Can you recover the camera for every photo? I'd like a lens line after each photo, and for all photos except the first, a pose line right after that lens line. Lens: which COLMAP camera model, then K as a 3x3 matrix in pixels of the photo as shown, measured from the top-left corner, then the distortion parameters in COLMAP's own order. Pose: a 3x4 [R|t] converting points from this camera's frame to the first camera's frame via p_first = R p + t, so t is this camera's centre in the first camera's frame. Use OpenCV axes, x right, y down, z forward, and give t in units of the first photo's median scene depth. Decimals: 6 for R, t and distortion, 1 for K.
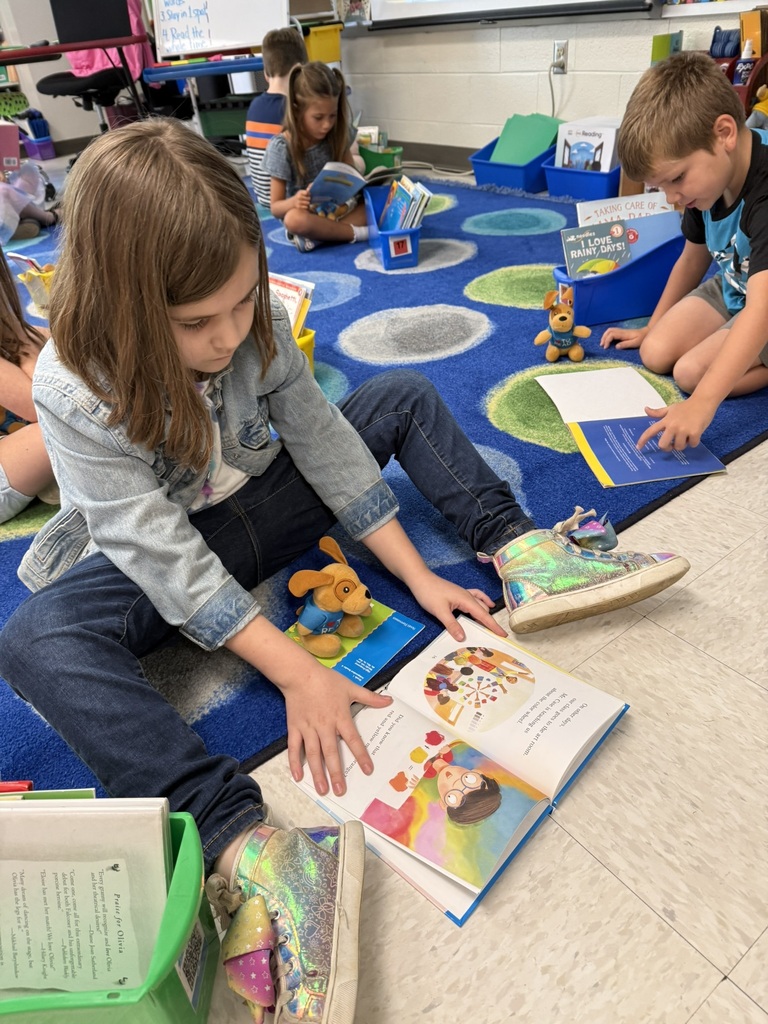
lens RADIAL K [[703.2, 0, 384.0], [0, 703.2, 512.0], [0, 0, 1]] dist [0.006787, 0.004858]
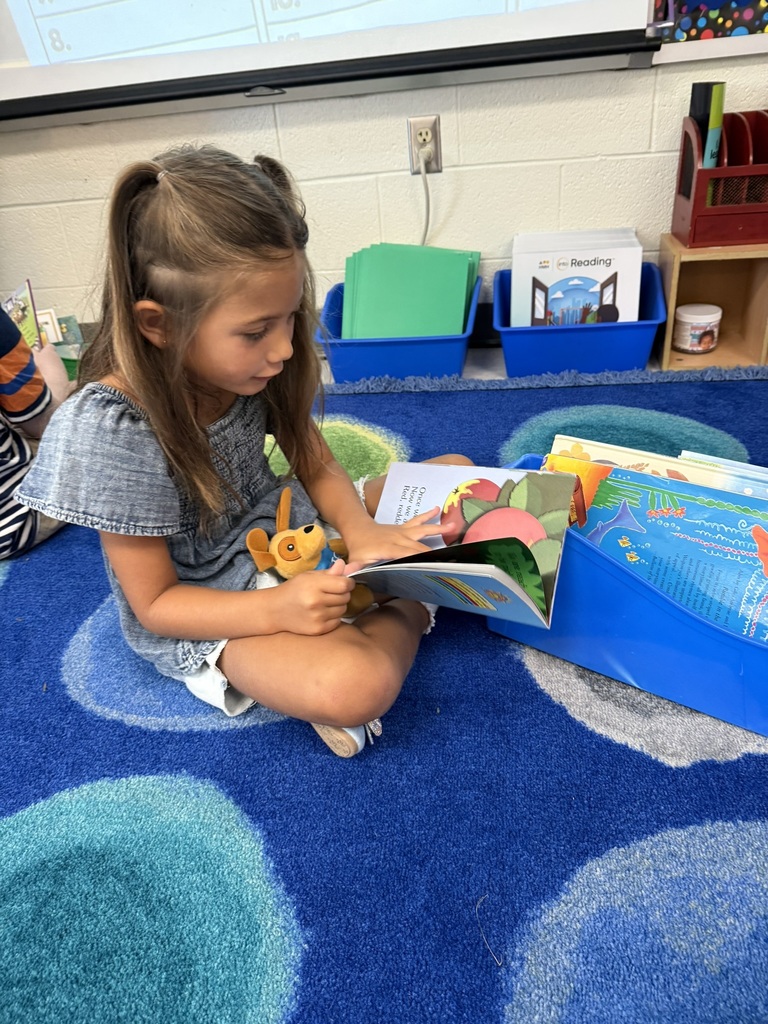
lens RADIAL K [[719.7, 0, 384.0], [0, 719.7, 512.0], [0, 0, 1]] dist [0.000544, -0.000308]
pose [[0.729253, -0.336578, 0.595740, -0.213821], [0.423965, 0.905649, -0.007312, -0.413673], [-0.537070, 0.257906, 0.803144, 0.671550]]
